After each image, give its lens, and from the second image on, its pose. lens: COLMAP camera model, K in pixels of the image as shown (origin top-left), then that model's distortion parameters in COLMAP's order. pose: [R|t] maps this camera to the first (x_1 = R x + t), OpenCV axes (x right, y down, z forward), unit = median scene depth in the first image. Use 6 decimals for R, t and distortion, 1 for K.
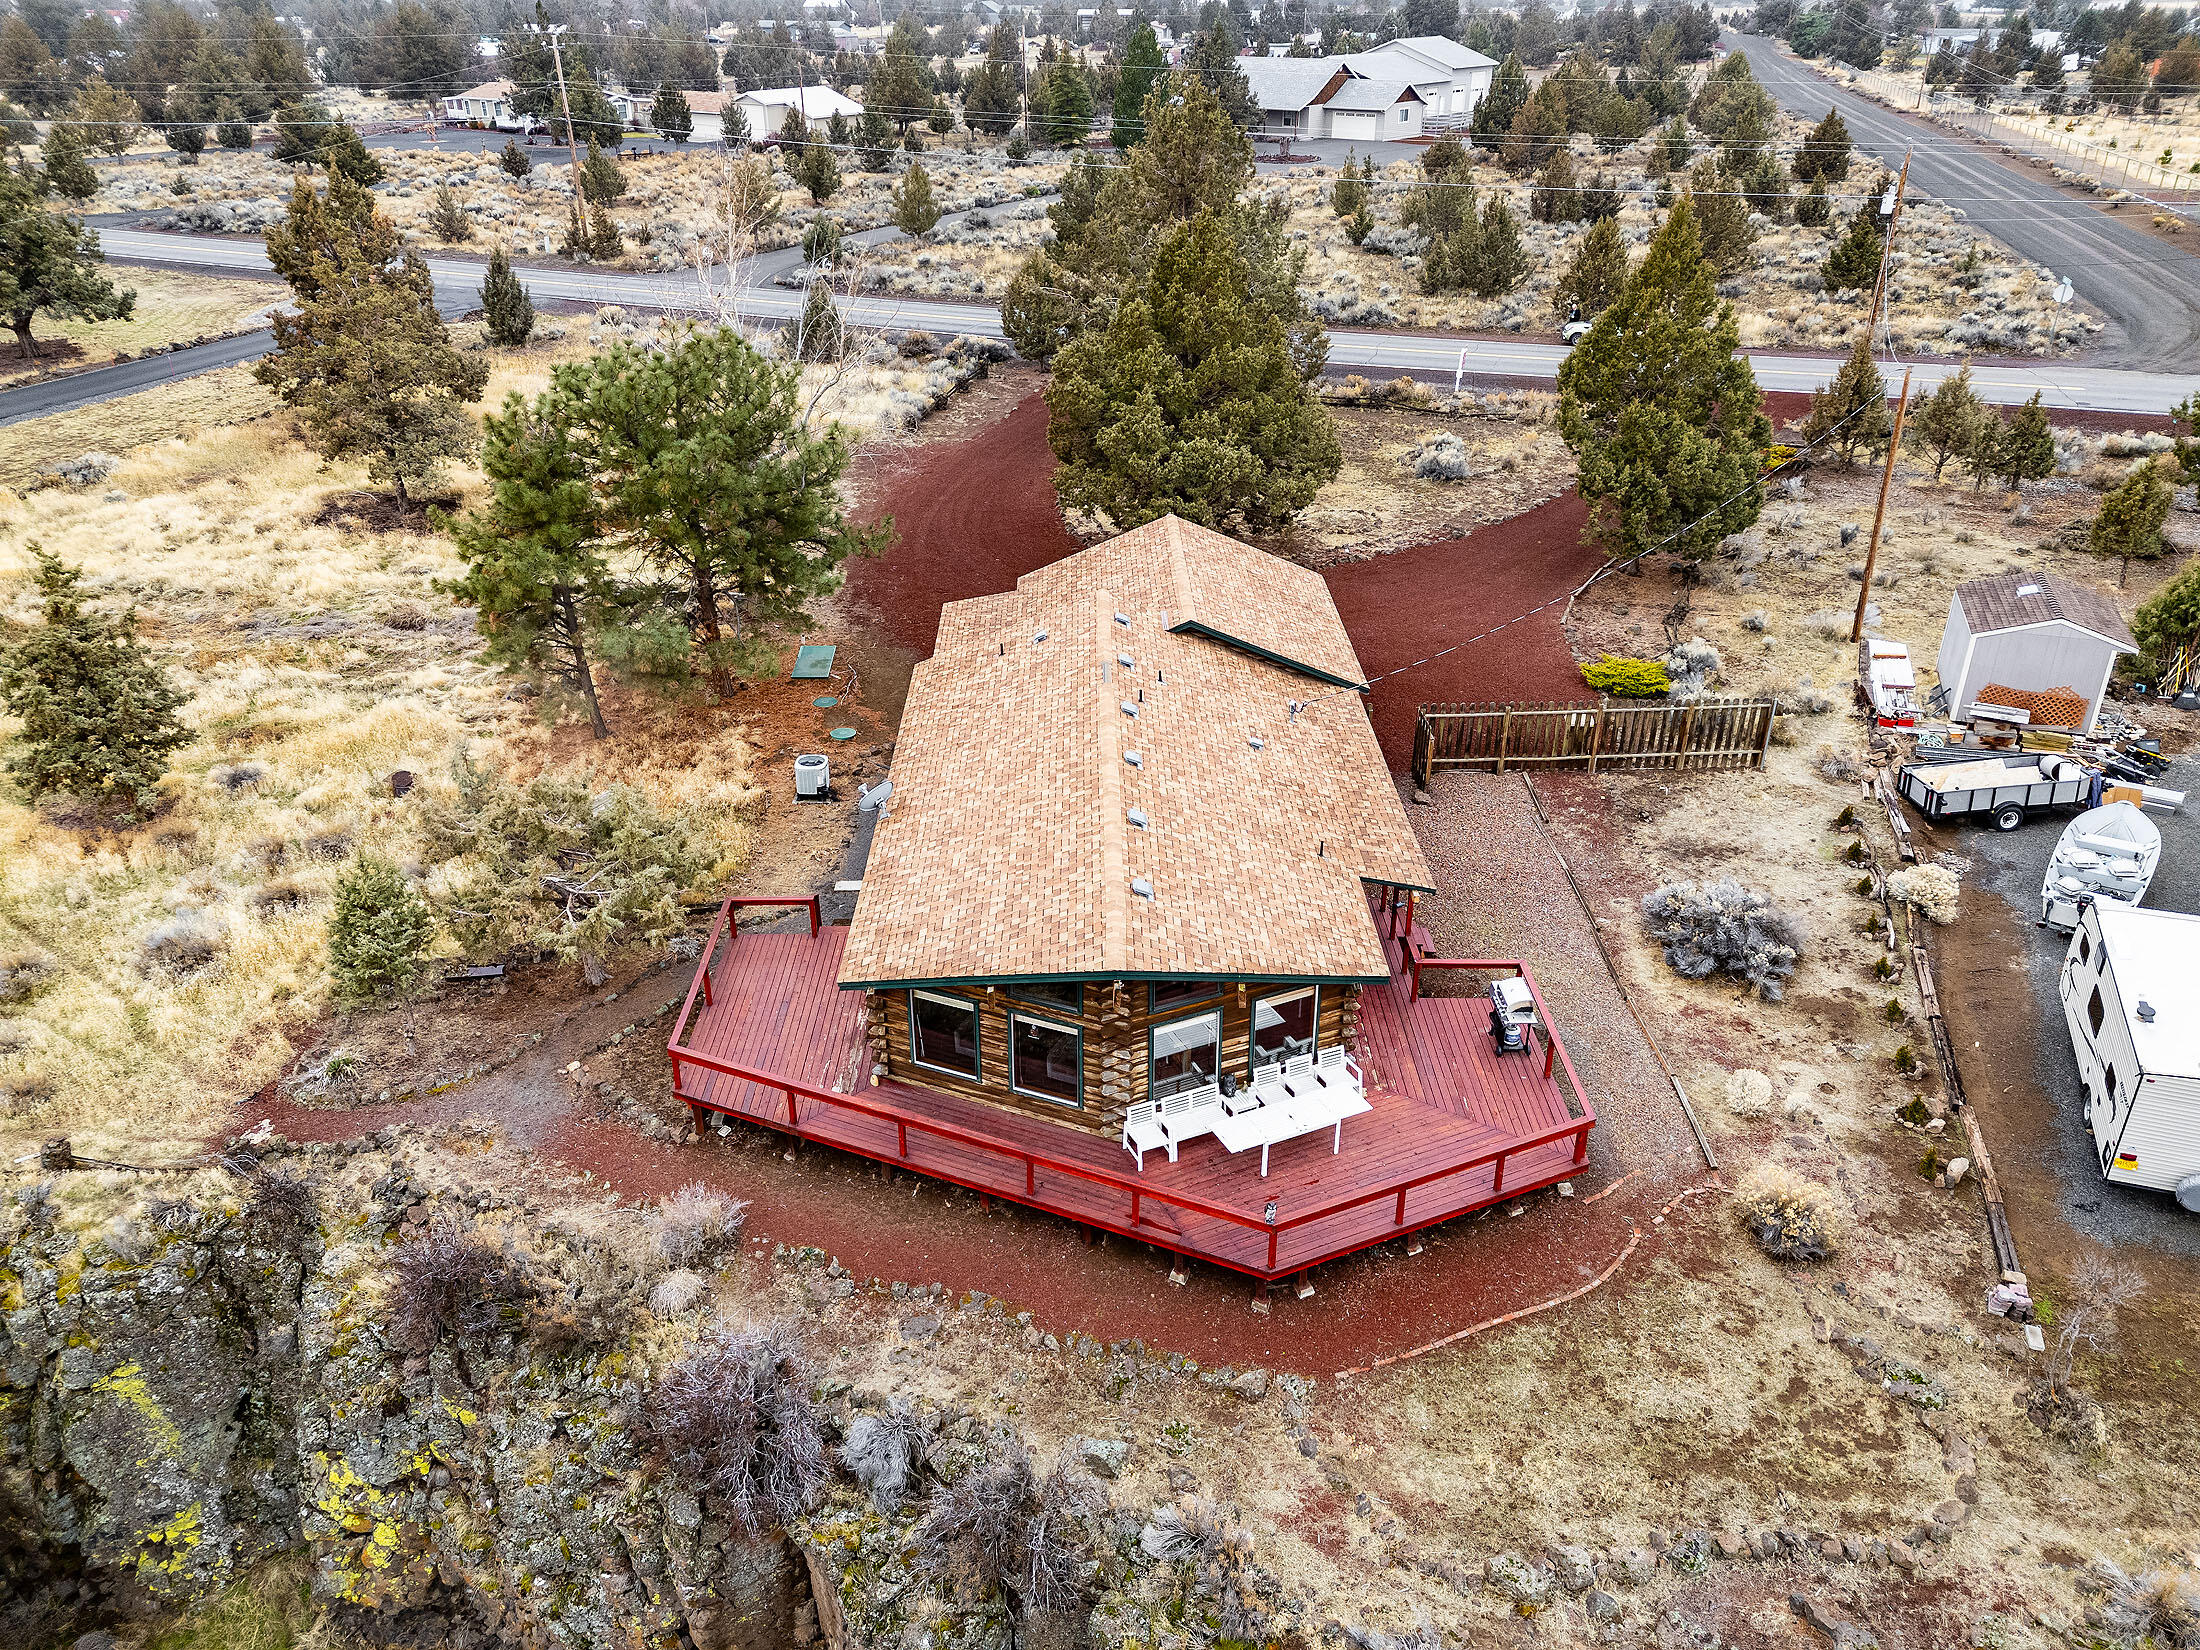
lens RADIAL K [[1622.9, 0, 1100.0], [0, 1622.9, 825.0], [0, 0, 1]] dist [0.068557, -0.058415]
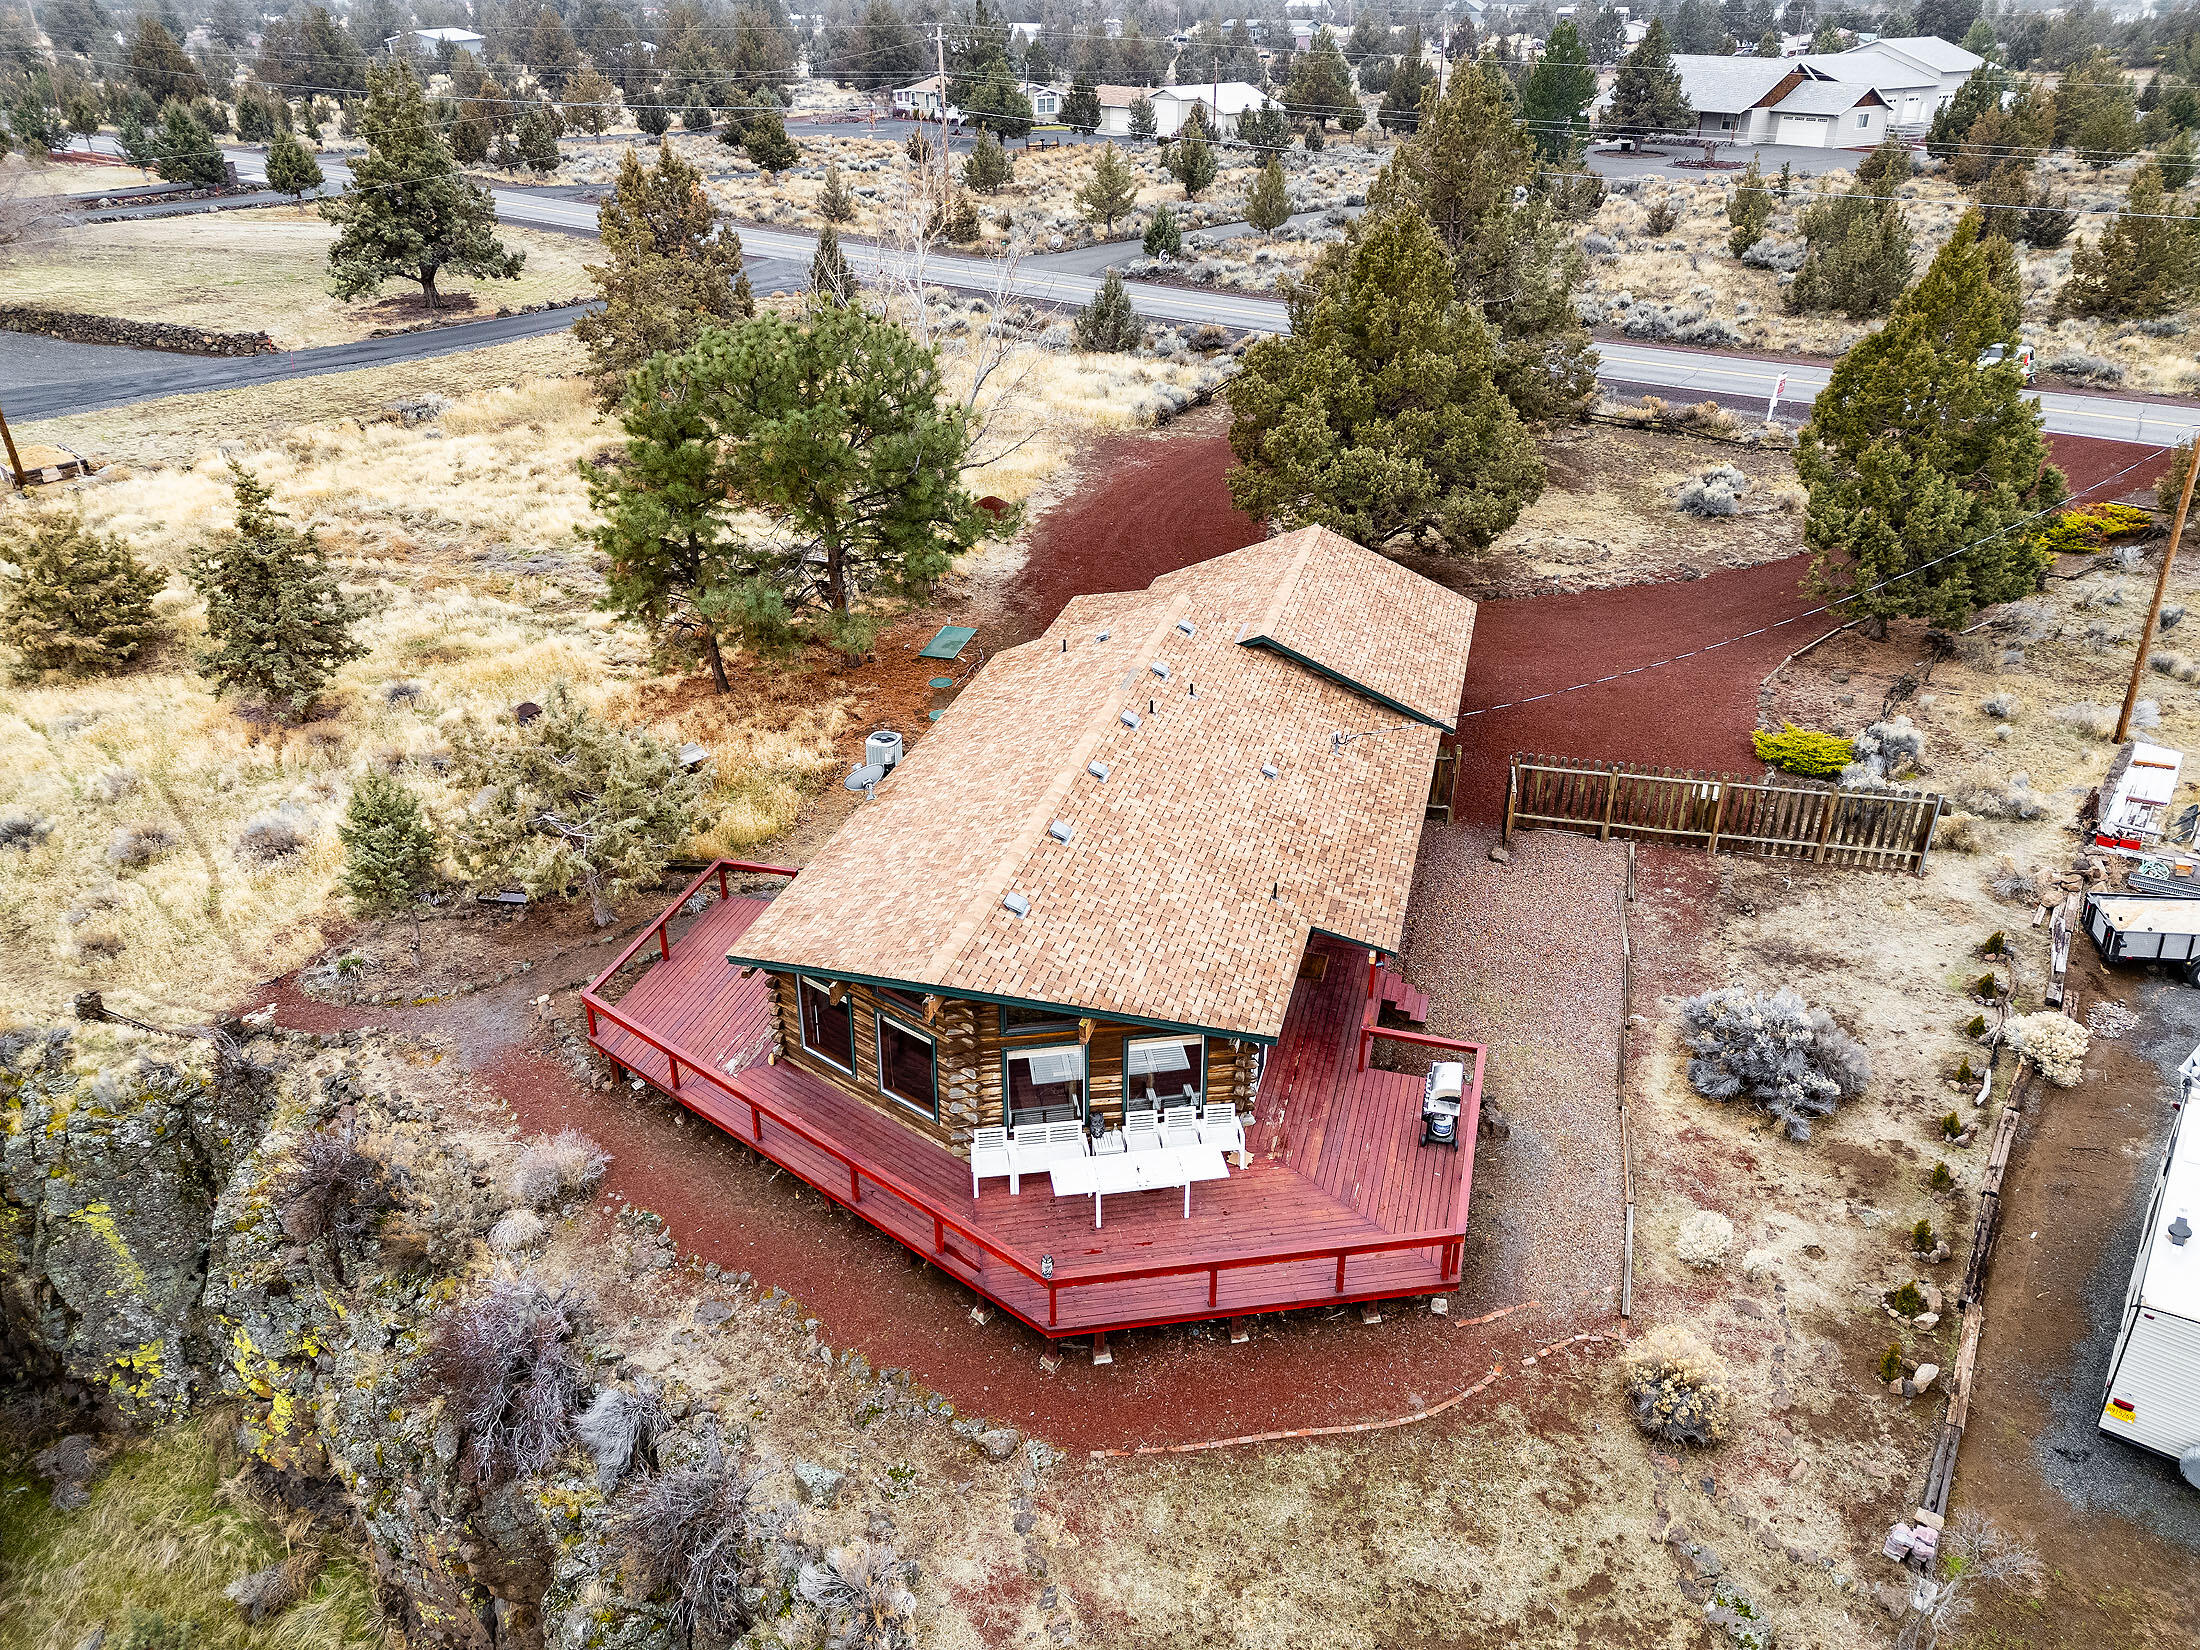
lens RADIAL K [[1622.9, 0, 1100.0], [0, 1622.9, 825.0], [0, 0, 1]] dist [0.068557, -0.058415]
pose [[0.961554, 0.128670, -0.242607, 0.230409], [-0.128811, 0.991550, 0.015348, -0.021130], [0.242532, 0.016492, 0.970003, 0.069882]]
